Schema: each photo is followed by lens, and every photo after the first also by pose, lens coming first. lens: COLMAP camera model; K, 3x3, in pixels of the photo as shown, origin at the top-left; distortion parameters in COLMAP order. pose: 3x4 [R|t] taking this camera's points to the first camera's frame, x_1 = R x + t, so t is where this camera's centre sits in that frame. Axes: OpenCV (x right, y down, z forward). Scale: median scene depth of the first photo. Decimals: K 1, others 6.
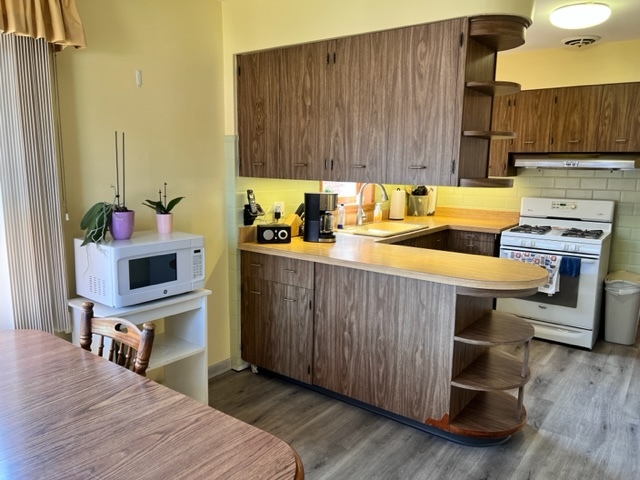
lens RADIAL K [[492.0, 0, 320.0], [0, 492.0, 240.0], [0, 0, 1]] dist [0.047142, -0.072541]
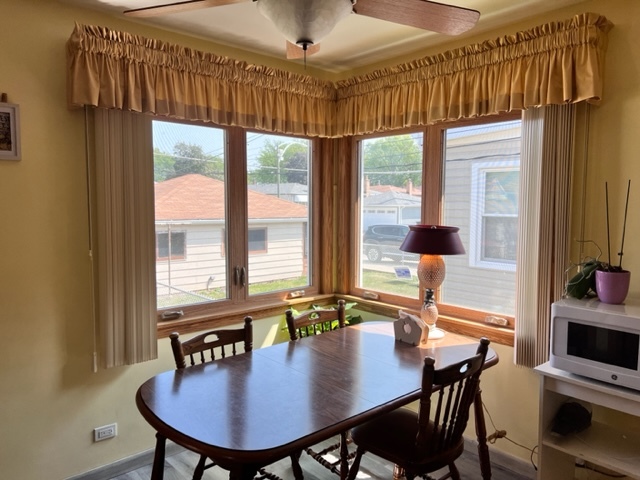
lens RADIAL K [[492.0, 0, 320.0], [0, 492.0, 240.0], [0, 0, 1]] dist [0.047142, -0.072541]
pose [[-0.210160, 0.062673, -0.975656, 0.514096], [-0.154467, 0.983280, 0.096436, -0.108076], [0.965387, 0.170974, -0.196965, 0.621355]]
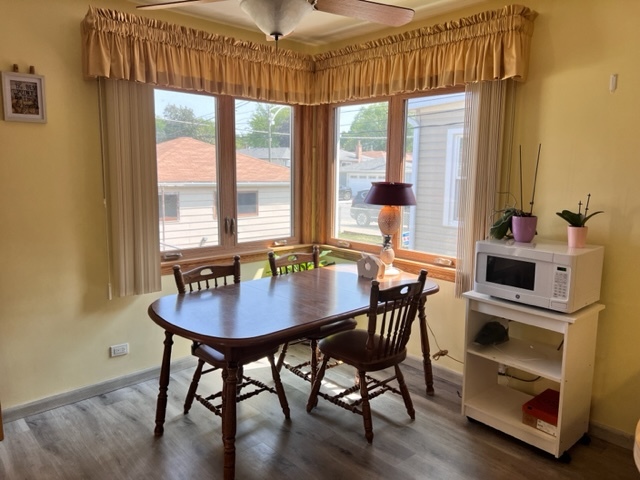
lens RADIAL K [[492.0, 0, 320.0], [0, 492.0, 240.0], [0, 0, 1]] dist [0.047142, -0.072541]
pose [[-0.195434, 0.128451, -0.972268, 0.710424], [-0.163111, 0.973320, 0.161376, -0.102719], [0.967058, 0.190126, -0.169268, 0.705867]]
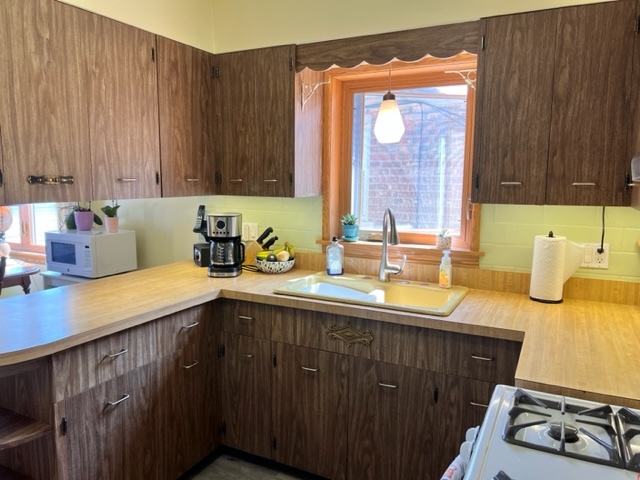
lens RADIAL K [[492.0, 0, 320.0], [0, 492.0, 240.0], [0, 0, 1]] dist [0.047142, -0.072541]
pose [[0.180434, 0.120432, -0.976186, 1.096685], [-0.155929, 0.983427, 0.092504, -0.205460], [0.971149, 0.135525, 0.196222, 1.316273]]
